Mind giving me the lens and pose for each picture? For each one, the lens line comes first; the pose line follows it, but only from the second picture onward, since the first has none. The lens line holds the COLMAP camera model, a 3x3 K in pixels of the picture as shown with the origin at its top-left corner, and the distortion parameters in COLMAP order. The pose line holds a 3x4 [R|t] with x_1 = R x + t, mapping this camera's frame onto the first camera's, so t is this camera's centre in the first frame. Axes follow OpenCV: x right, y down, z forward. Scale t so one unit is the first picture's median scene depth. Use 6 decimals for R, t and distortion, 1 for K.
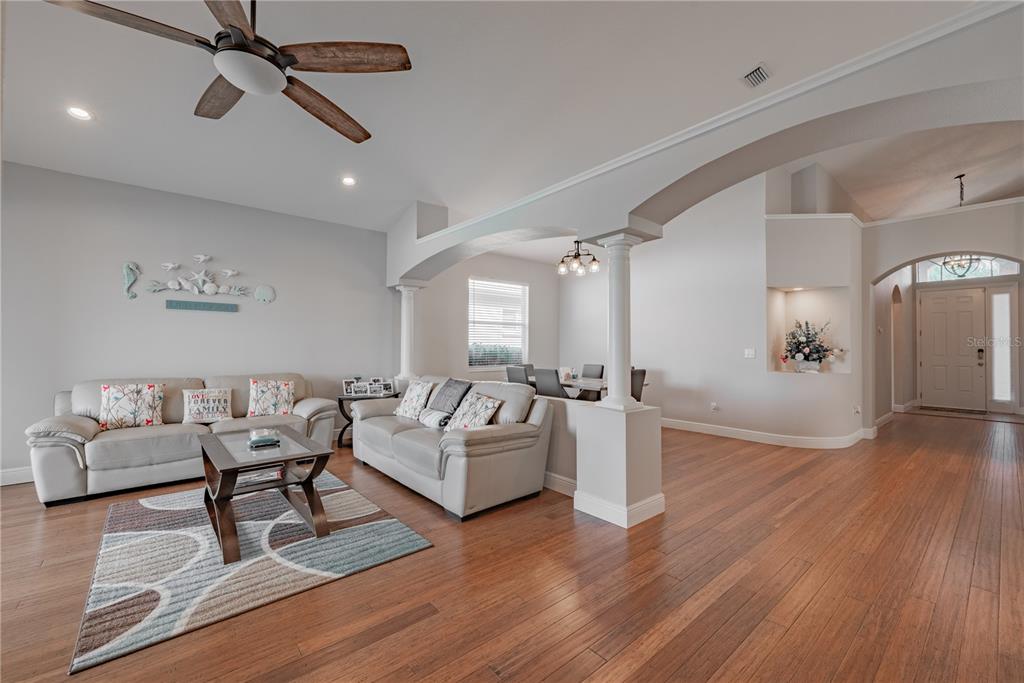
lens RADIAL K [[420.8, 0, 512.0], [0, 420.8, 341.5], [0, 0, 1]] dist [-0.000376, 0.000047]
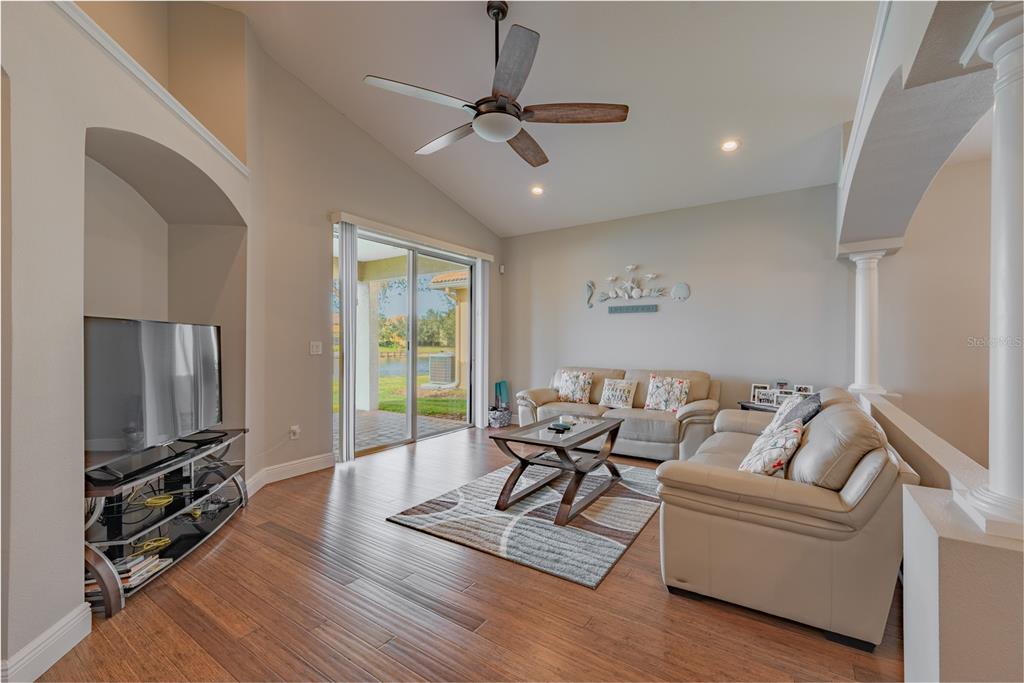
lens RADIAL K [[429.4, 0, 512.0], [0, 429.4, 341.5], [0, 0, 1]] dist [0.000742, 0.000074]
pose [[0.267171, -0.005205, -0.963635, 0.284708], [0.012321, 0.999922, -0.001985, 0.003733], [0.963570, -0.011342, 0.267214, 0.313960]]
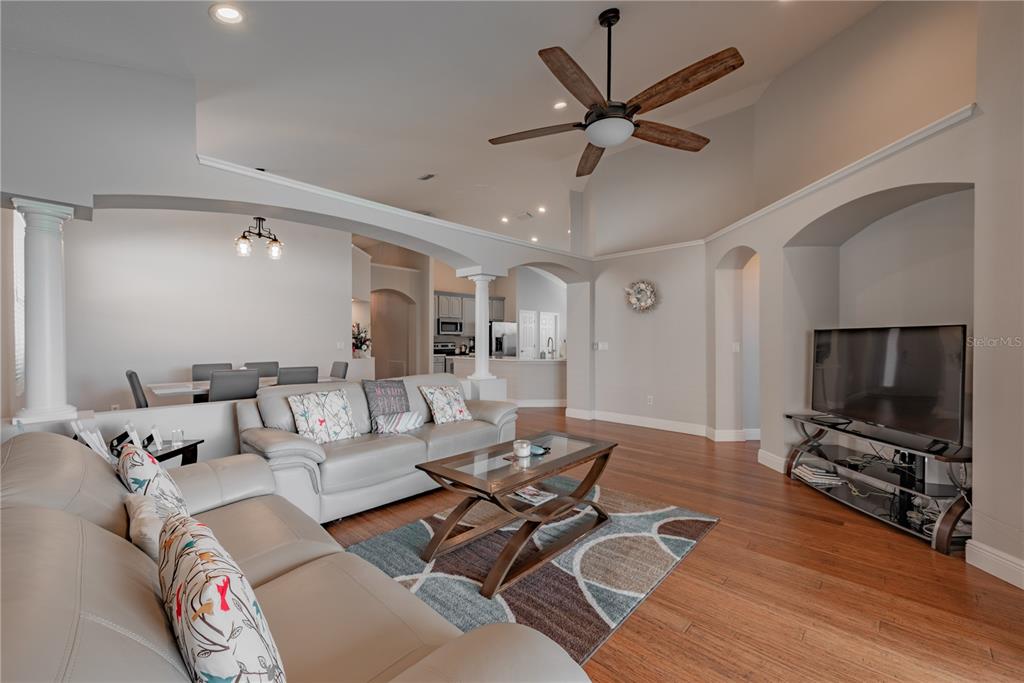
lens RADIAL K [[399.0, 0, 529.9], [0, 399.0, 341.9], [0, 0, 1]] dist [0.000189, 0.000014]
pose [[-0.127498, -0.011310, 0.991774, -0.817127], [-0.013658, 0.999860, 0.009647, -0.003003], [-0.991745, -0.012316, -0.127635, 0.629087]]
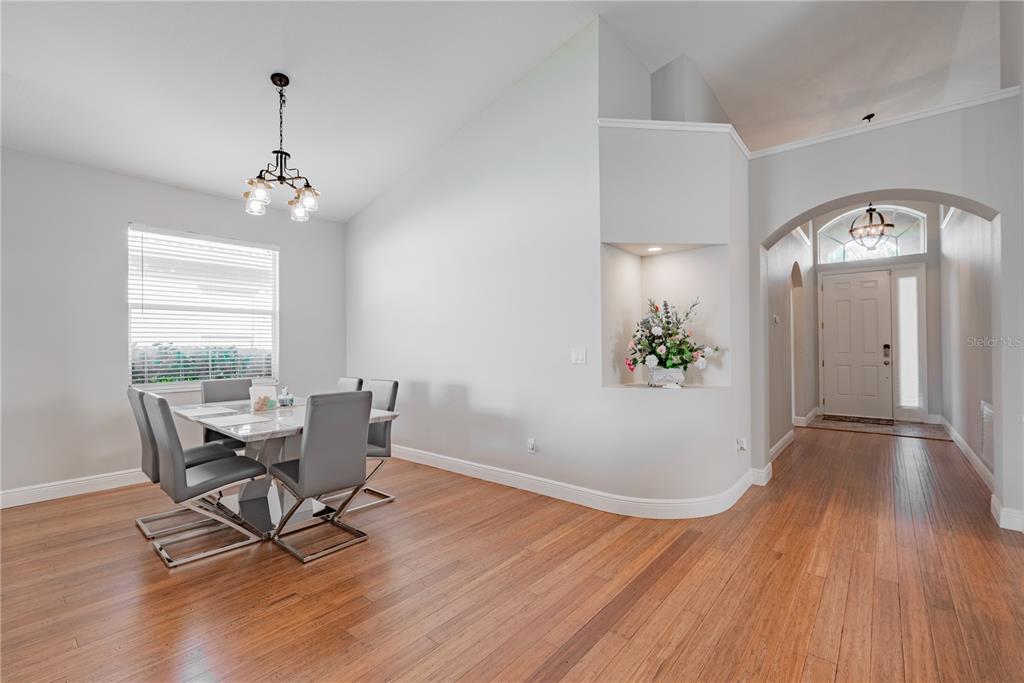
lens RADIAL K [[446.7, 0, 512.0], [0, 446.7, 341.5], [0, 0, 1]] dist [0.001410, -0.000088]
pose [[0.985076, -0.009256, 0.171873, 0.387275], [0.009305, 0.999957, 0.000517, 0.007249], [-0.171870, 0.001090, 0.985119, 0.423326]]
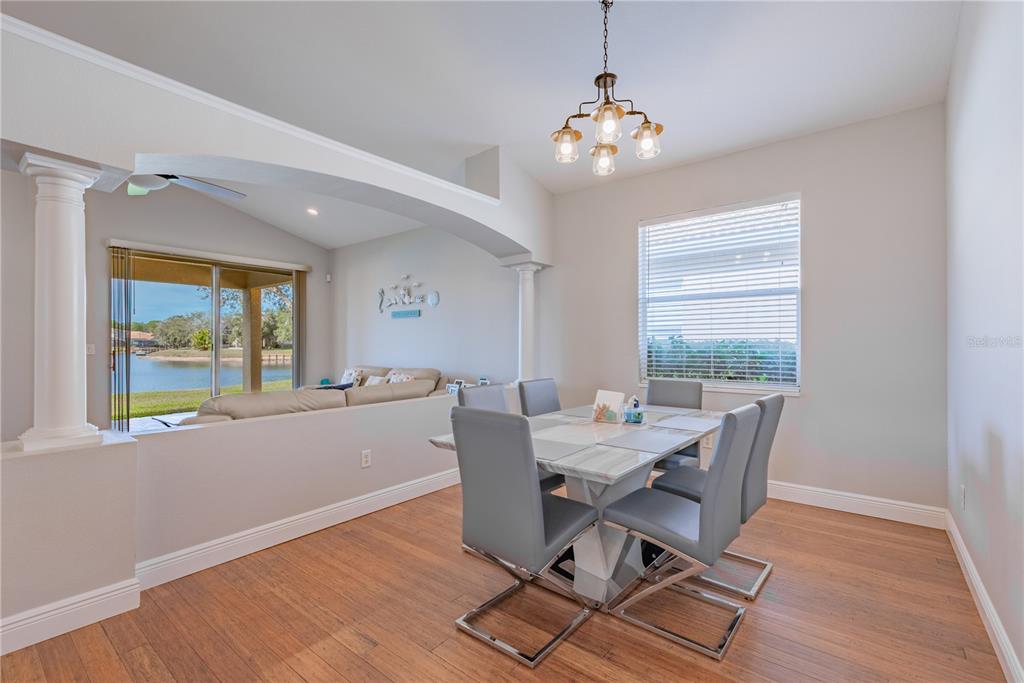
lens RADIAL K [[453.1, 0, 512.0], [0, 453.1, 341.5], [0, 0, 1]] dist [-0.000407, -0.000008]
pose [[0.196713, -0.011701, -0.980391, 0.620661], [0.014080, 0.999859, -0.009108, 0.016586], [0.980360, -0.012012, 0.196850, 0.915605]]
